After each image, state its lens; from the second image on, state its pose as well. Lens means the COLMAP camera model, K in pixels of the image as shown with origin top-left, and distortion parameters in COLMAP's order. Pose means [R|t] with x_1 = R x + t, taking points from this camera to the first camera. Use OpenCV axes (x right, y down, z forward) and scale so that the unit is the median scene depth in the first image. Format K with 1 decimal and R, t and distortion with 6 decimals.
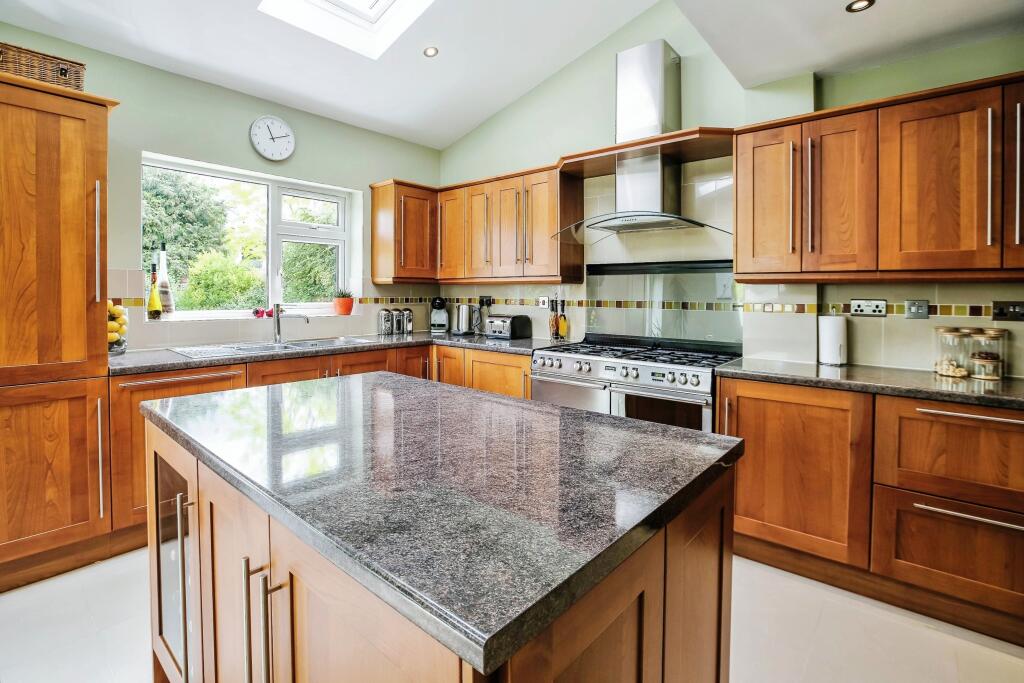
lens RADIAL K [[480.9, 0, 523.2], [0, 480.9, 313.4], [0, 0, 1]] dist [-0.059433, 0.017948]
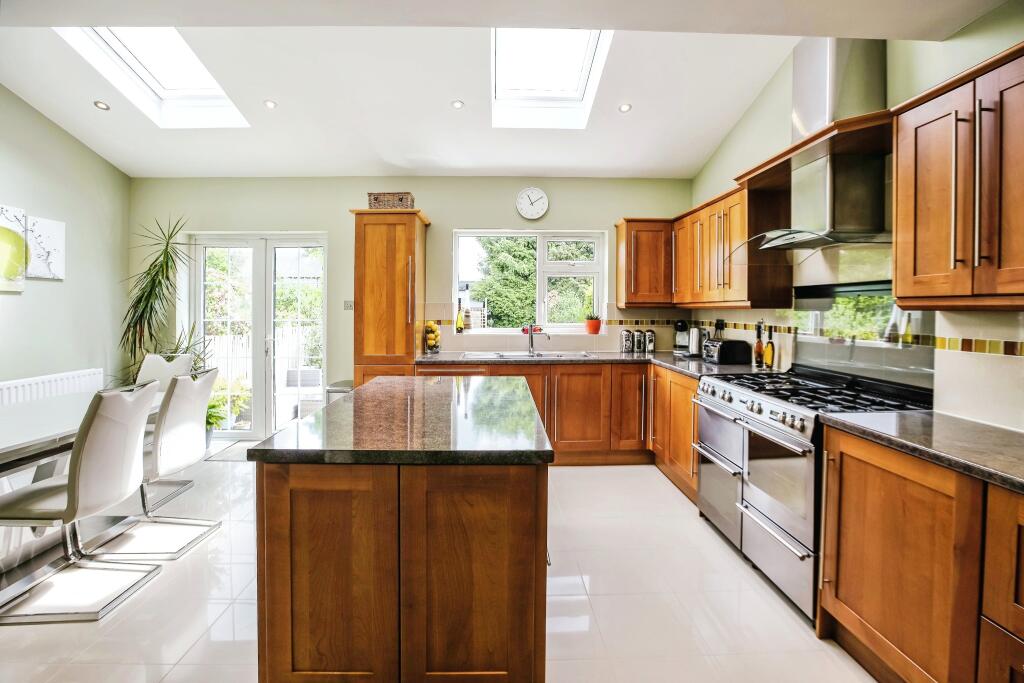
lens RADIAL K [[480.9, 0, 523.2], [0, 480.9, 313.4], [0, 0, 1]] dist [-0.059433, 0.017948]
pose [[0.687029, 0.002540, -0.726626, 0.424281], [-0.027612, 0.999363, -0.022614, -0.018165], [0.726105, 0.035600, 0.686661, 0.033170]]
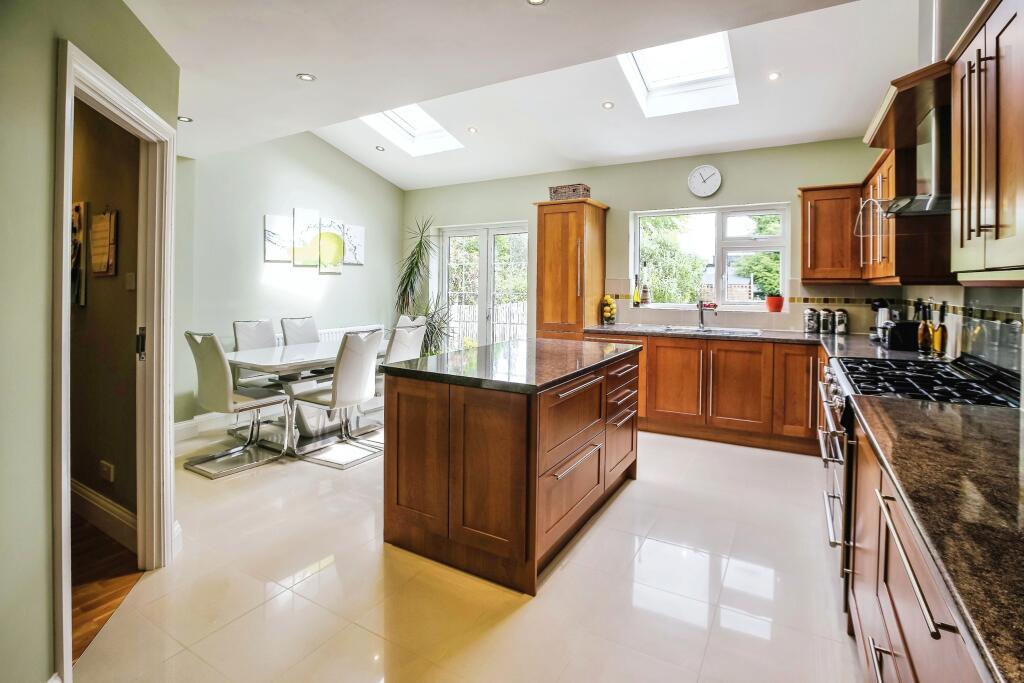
lens RADIAL K [[495.3, 0, 533.4], [0, 495.3, 285.5], [0, 0, 1]] dist [-0.050233, 0.000417]
pose [[0.212203, -0.002180, -0.977223, 0.707209], [-0.044503, 0.998938, -0.011892, -0.022097], [0.976212, 0.046013, 0.211881, 0.199088]]
